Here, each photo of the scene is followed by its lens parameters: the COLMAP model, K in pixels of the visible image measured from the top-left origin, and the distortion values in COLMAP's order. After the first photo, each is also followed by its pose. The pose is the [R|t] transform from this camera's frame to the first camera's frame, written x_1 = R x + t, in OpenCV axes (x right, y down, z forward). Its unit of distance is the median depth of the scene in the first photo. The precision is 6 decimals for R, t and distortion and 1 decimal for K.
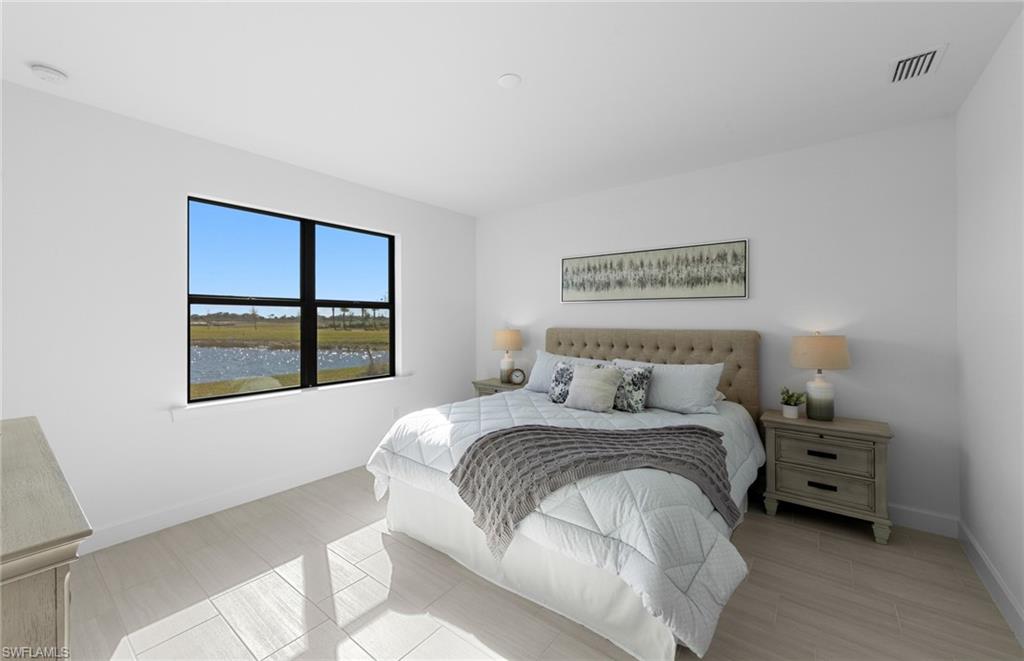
lens RADIAL K [[401.4, 0, 511.9], [0, 401.4, 329.2], [0, 0, 1]] dist [0.008305, -0.000403]
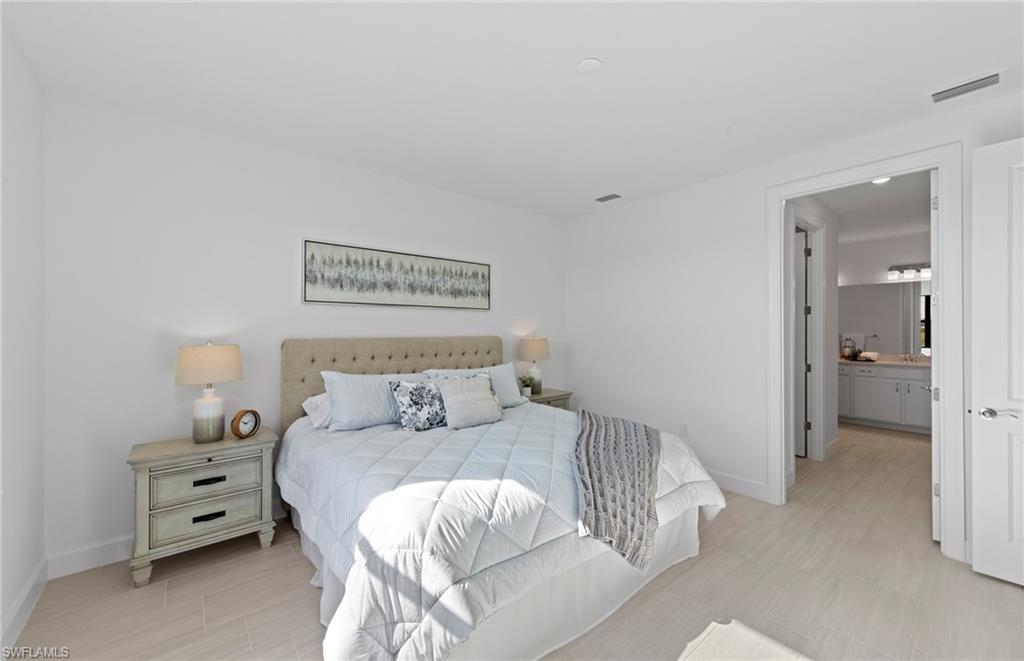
lens RADIAL K [[401.4, 0, 517.7], [0, 401.4, 326.7], [0, 0, 1]] dist [0.008305, -0.000403]
pose [[0.217373, 0.001503, 0.976087, -0.554250], [0.018227, 0.999818, -0.005599, -0.014792], [-0.975918, 0.019009, 0.217306, 0.557177]]
